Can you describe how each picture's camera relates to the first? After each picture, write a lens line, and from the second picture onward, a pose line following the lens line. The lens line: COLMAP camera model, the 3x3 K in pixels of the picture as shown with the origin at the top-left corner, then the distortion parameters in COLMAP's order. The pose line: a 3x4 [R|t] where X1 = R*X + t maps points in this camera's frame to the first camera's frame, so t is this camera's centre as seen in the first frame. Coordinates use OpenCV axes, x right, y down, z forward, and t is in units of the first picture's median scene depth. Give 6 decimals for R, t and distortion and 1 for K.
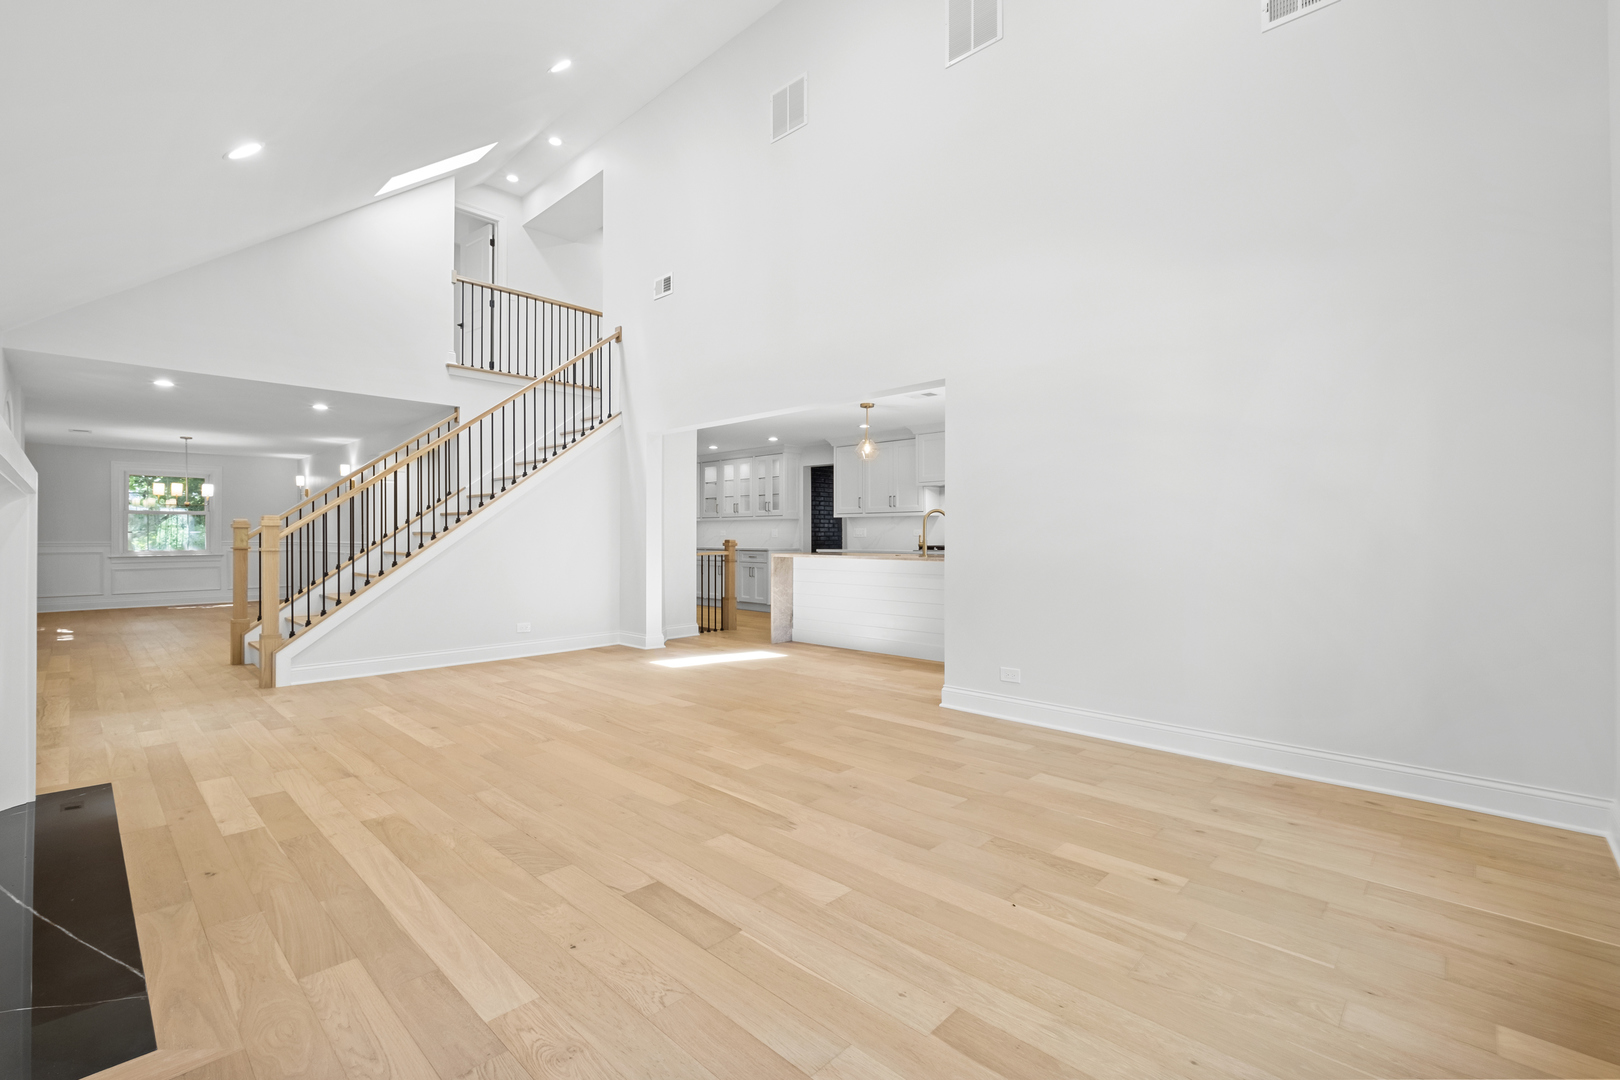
lens RADIAL K [[710.5, 0, 808.7], [0, 710.5, 523.7], [0, 0, 1]] dist [-0.005439, -0.000952]
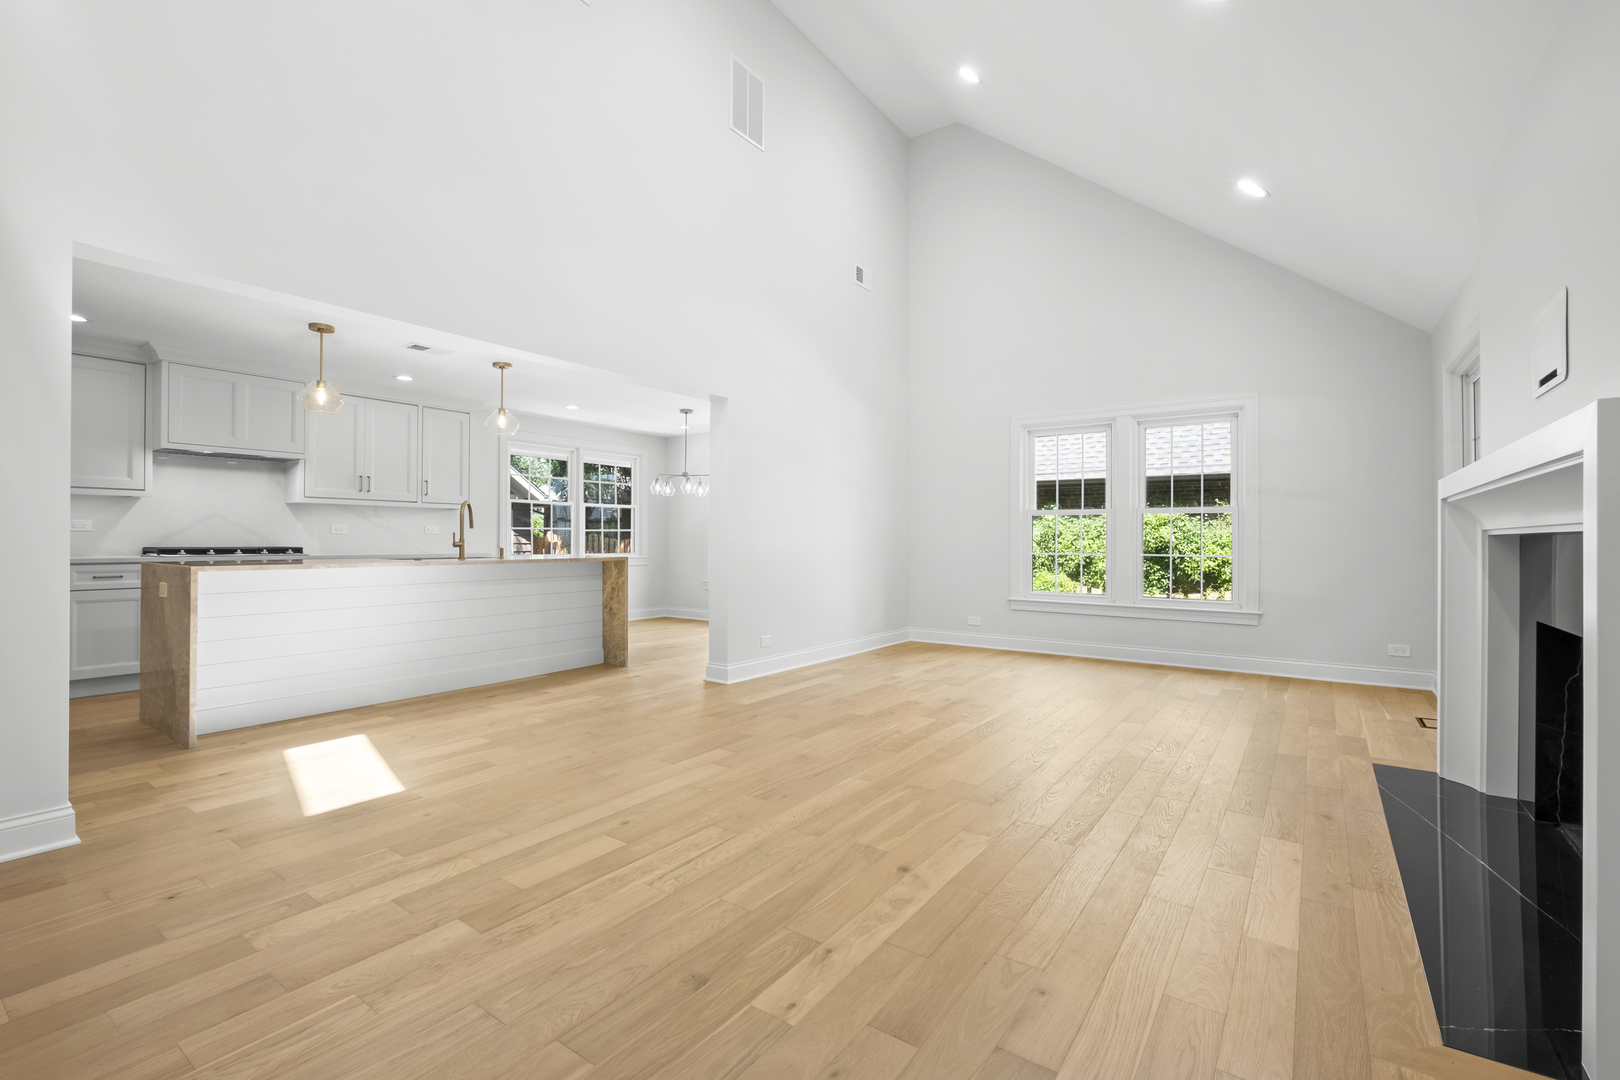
lens RADIAL K [[708.6, 0, 802.6], [0, 708.6, 532.9], [0, 0, 1]] dist [-0.001275, -0.000457]
pose [[-0.137243, 0.001792, 0.990536, -0.588113], [-0.024473, 0.999687, -0.005199, 0.009554], [-0.990235, -0.024955, -0.137156, 0.630998]]
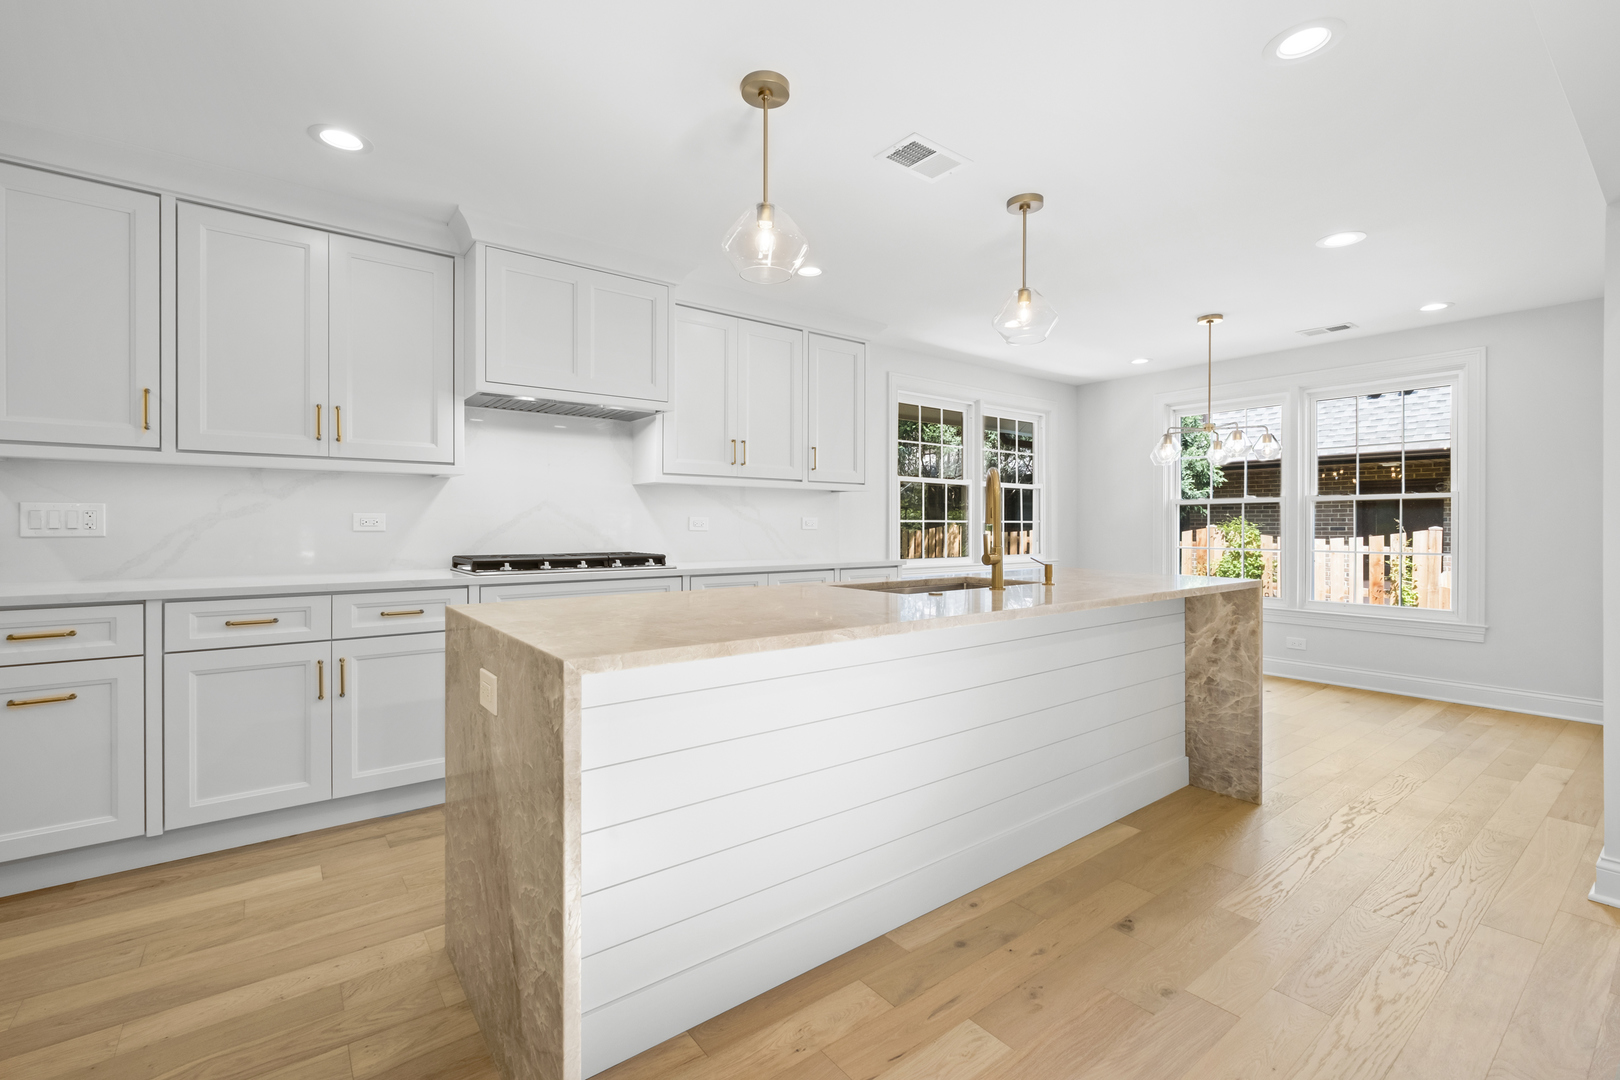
lens RADIAL K [[710.5, 0, 808.7], [0, 710.5, 523.7], [0, 0, 1]] dist [-0.005439, -0.000952]
pose [[0.153890, -0.004877, 0.988076, -0.197735], [-0.020435, 0.999758, 0.008117, 0.008001], [-0.987877, -0.021441, 0.153753, 0.901265]]
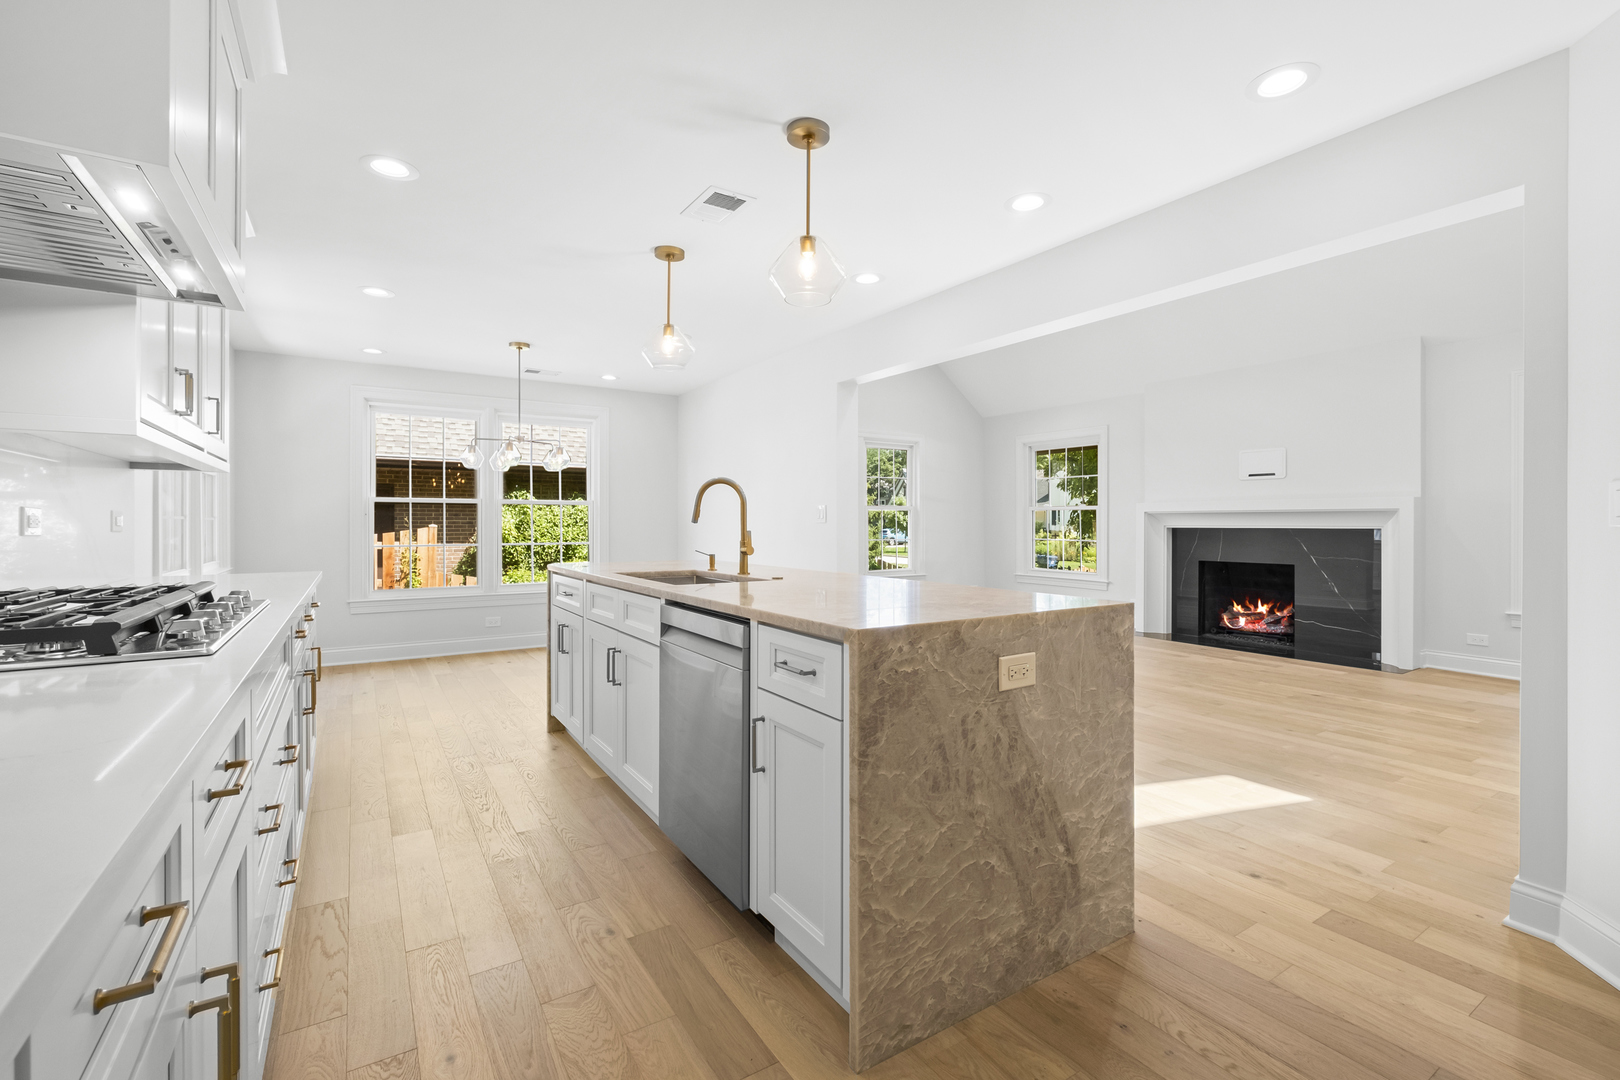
lens RADIAL K [[710.5, 0, 808.7], [0, 710.5, 523.7], [0, 0, 1]] dist [-0.005439, -0.000952]
pose [[-0.970904, -0.006070, 0.239390, 0.002723], [-0.010616, 0.999787, -0.017704, 0.016725], [-0.239232, -0.019731, -0.970762, 1.267087]]
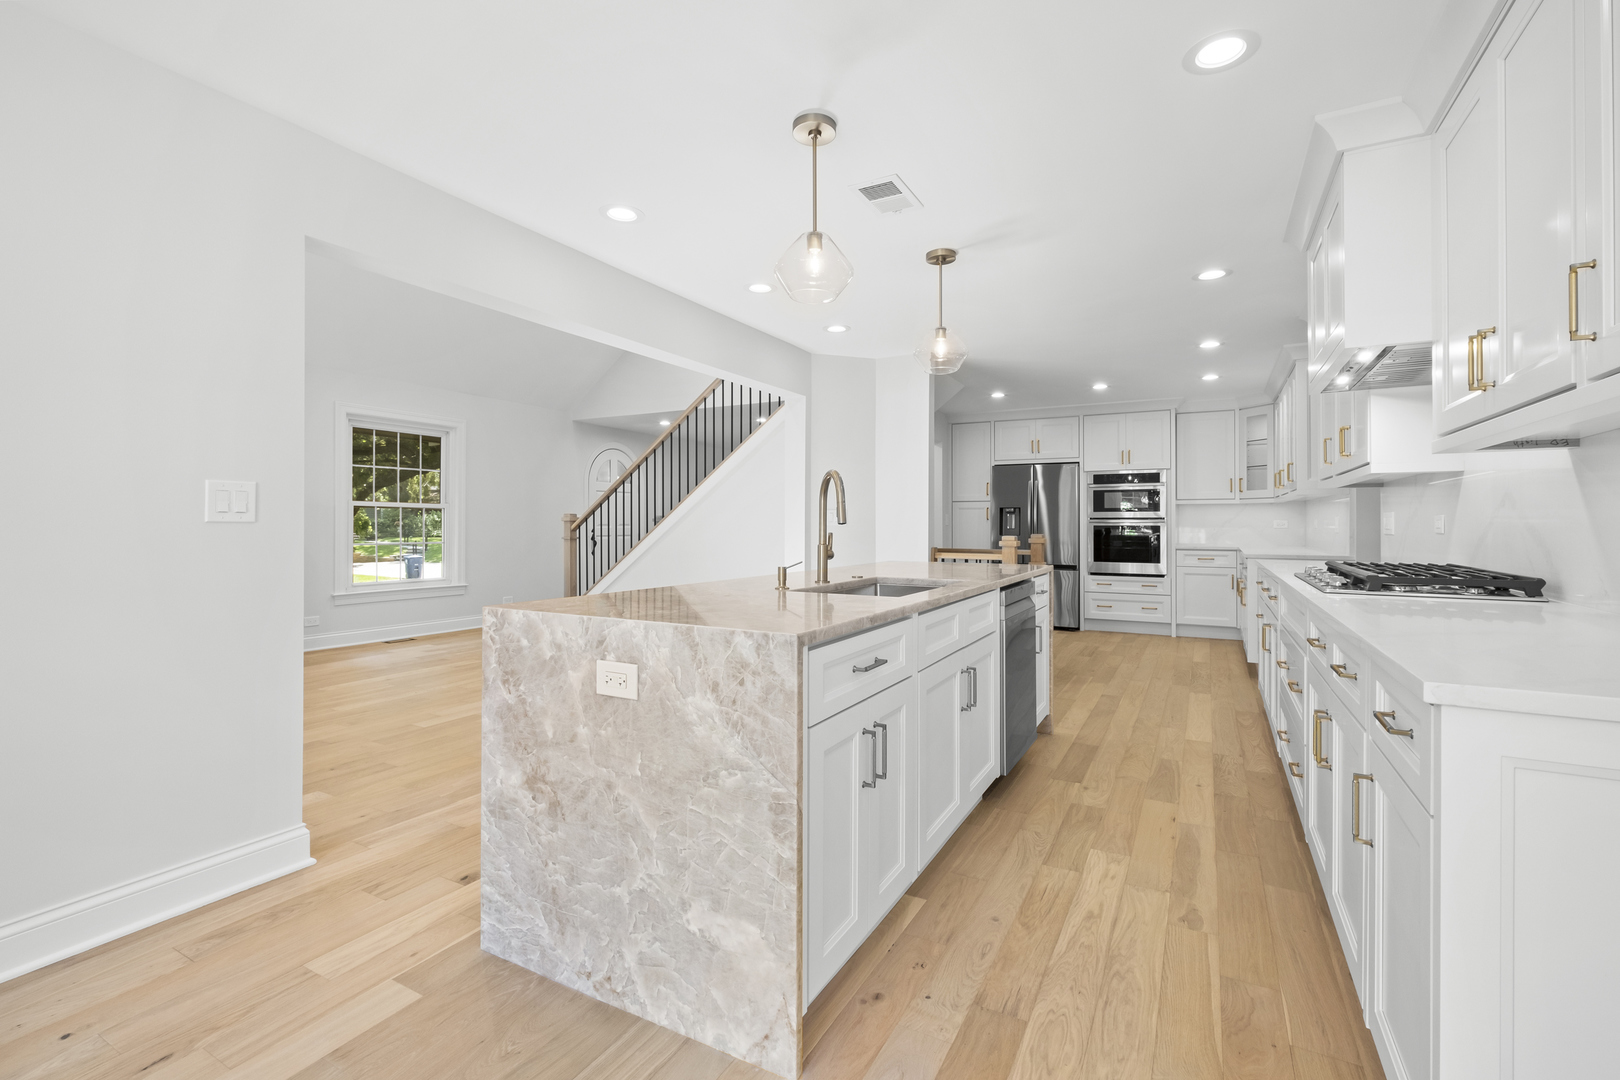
lens RADIAL K [[714.4, 0, 812.9], [0, 714.4, 524.9], [0, 0, 1]] dist [-0.002110, -0.000351]
pose [[0.254369, -0.004825, -0.967095, 0.502399], [0.019313, 0.999813, 0.000091, 0.009615], [0.966914, -0.018701, 0.254415, 0.764505]]
